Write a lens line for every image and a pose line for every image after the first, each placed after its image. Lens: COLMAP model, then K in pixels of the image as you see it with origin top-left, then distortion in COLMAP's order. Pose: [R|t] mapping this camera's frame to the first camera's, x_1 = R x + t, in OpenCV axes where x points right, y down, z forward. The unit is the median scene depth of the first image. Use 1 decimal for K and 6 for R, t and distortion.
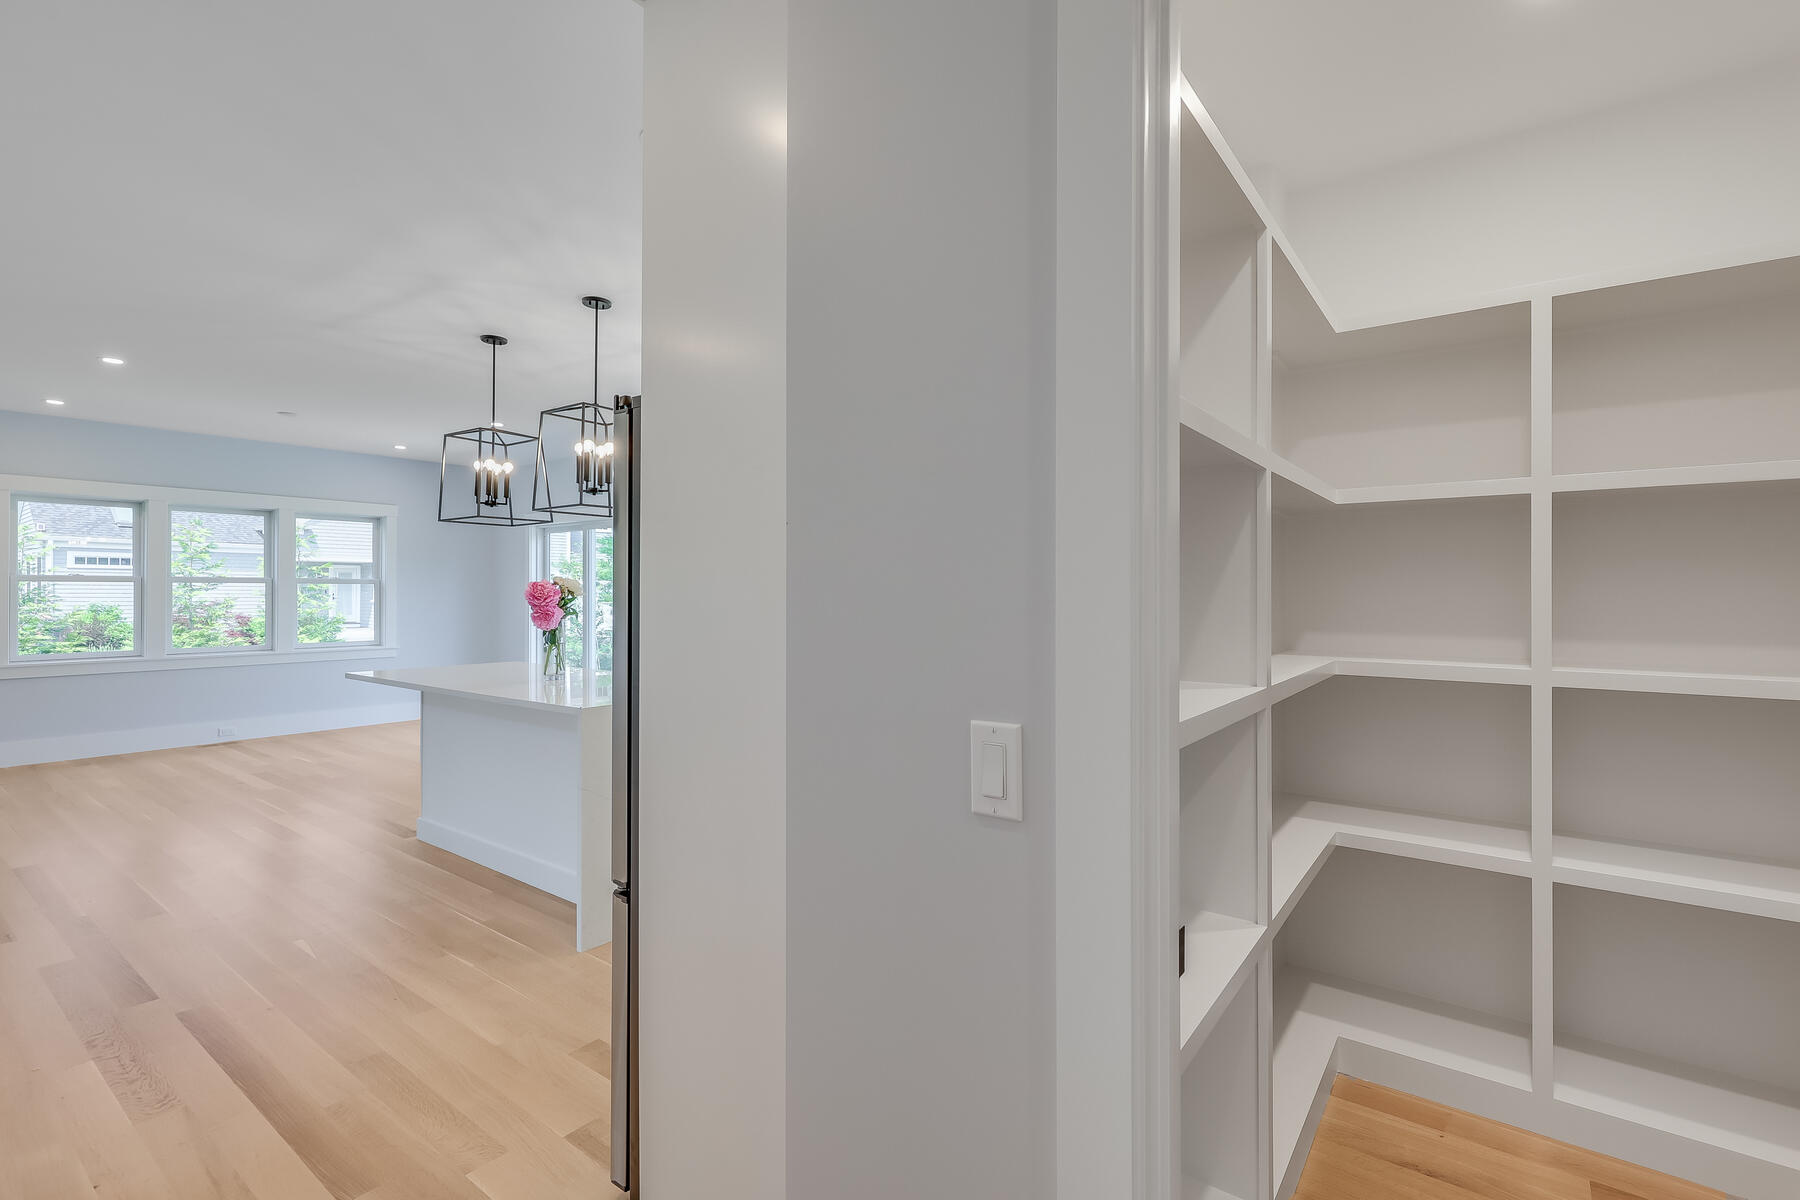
lens RADIAL K [[812.3, 0, 913.2], [0, 812.3, 591.9], [0, 0, 1]] dist [0.015052, 0.000160]
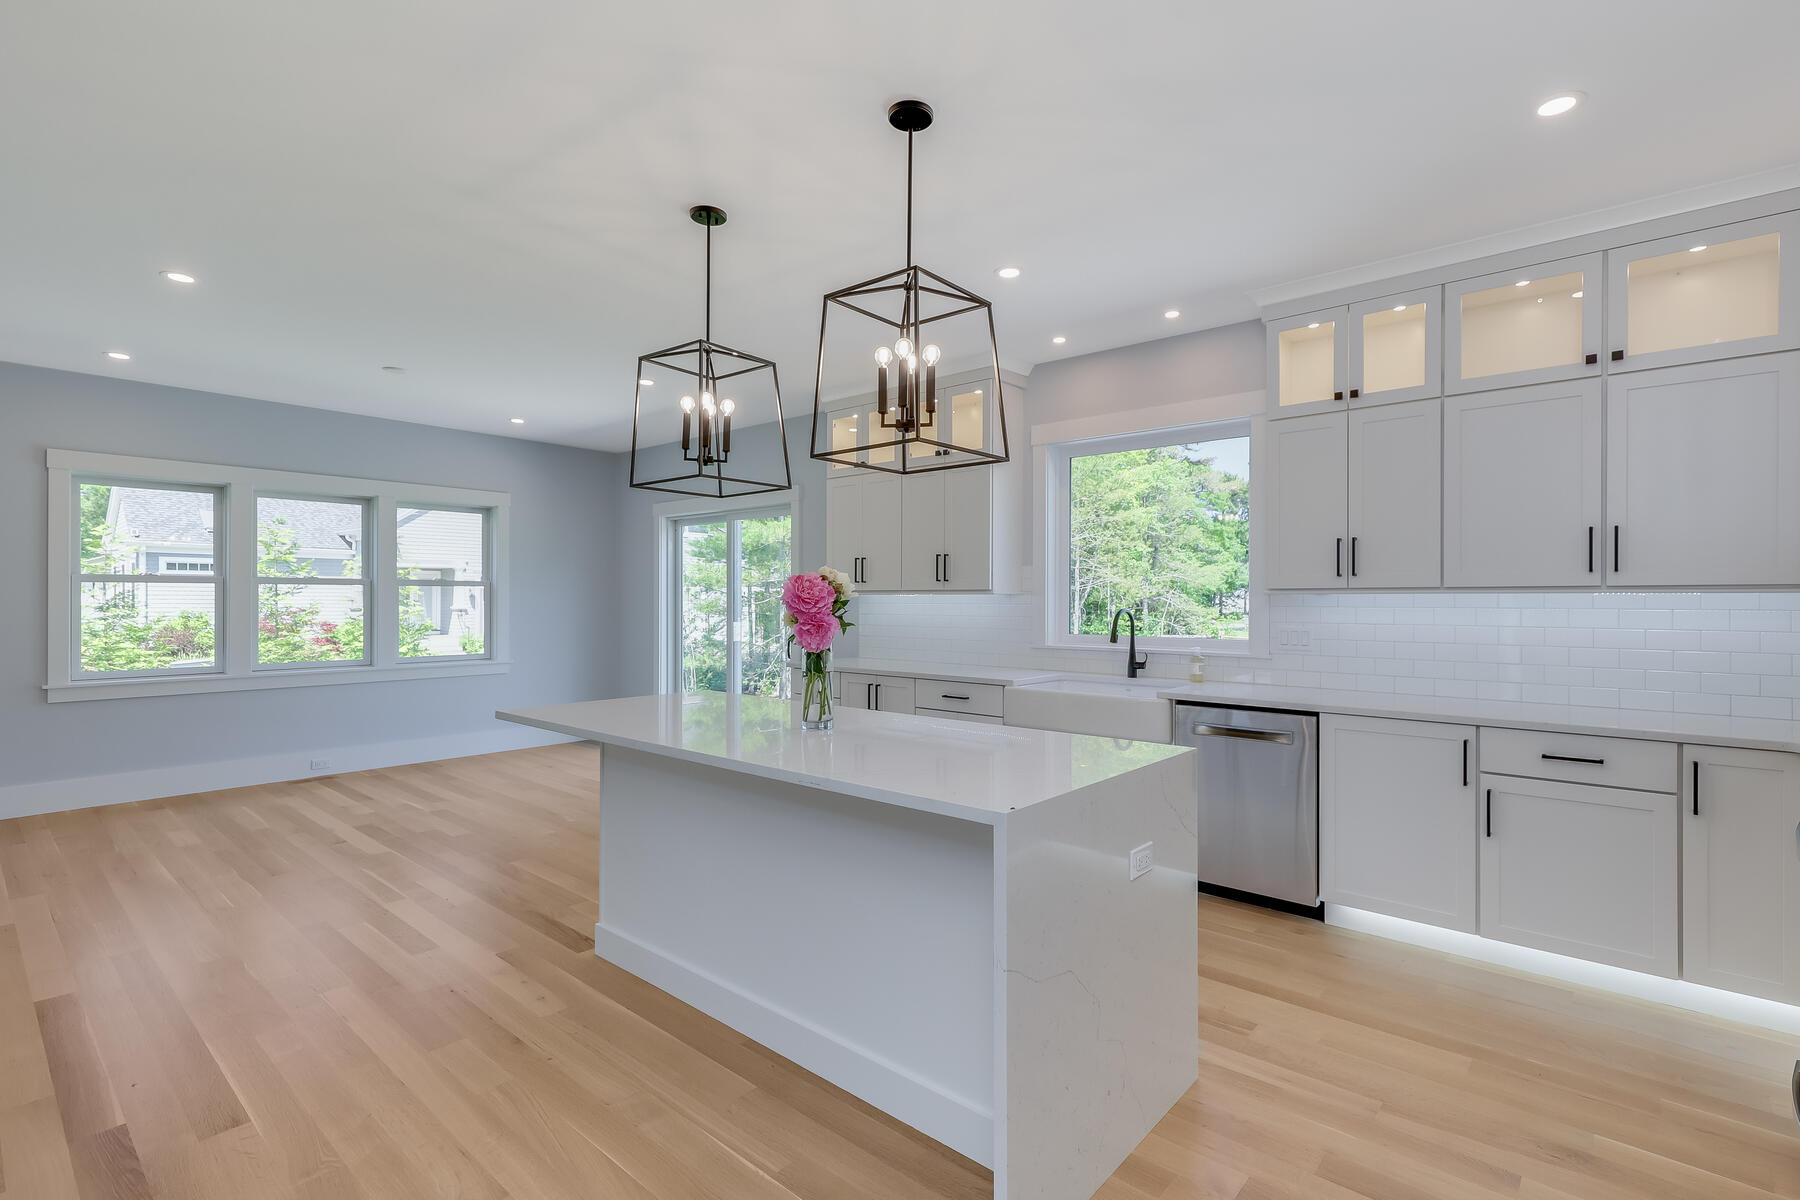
lens RADIAL K [[812.3, 0, 905.2], [0, 812.3, 604.6], [0, 0, 1]] dist [0.015052, 0.000160]
pose [[0.997840, 0.002230, -0.065658, -0.186356], [-0.001878, 0.999984, 0.005425, 0.003661], [0.065669, -0.005290, 0.997827, 0.207289]]
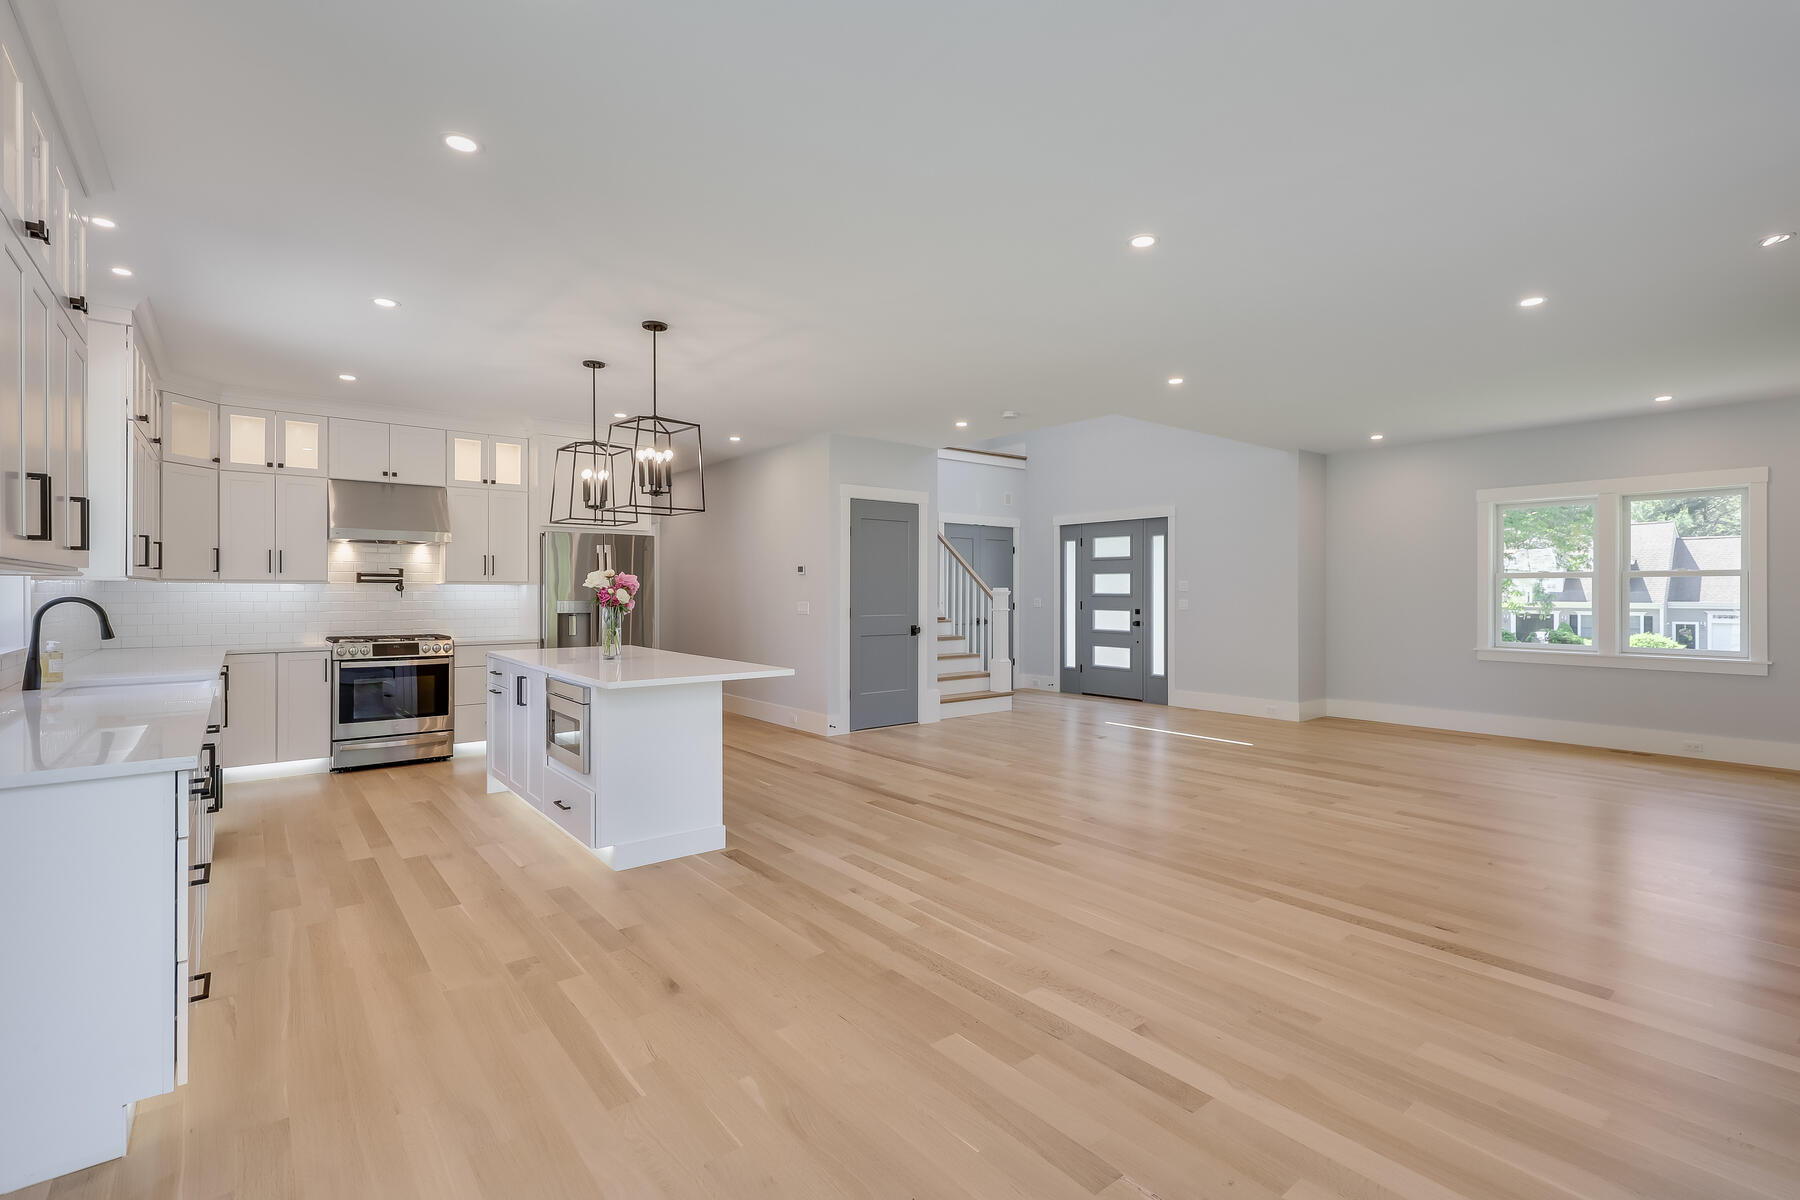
lens RADIAL K [[834.9, 0, 913.9], [0, 834.9, 595.7], [0, 0, 1]] dist [0.004595, -0.000315]
pose [[-0.969577, -0.005296, 0.244728, -0.649616], [-0.002595, 0.999932, 0.011358, 0.000738], [-0.244771, 0.010377, -0.969525, 1.162123]]
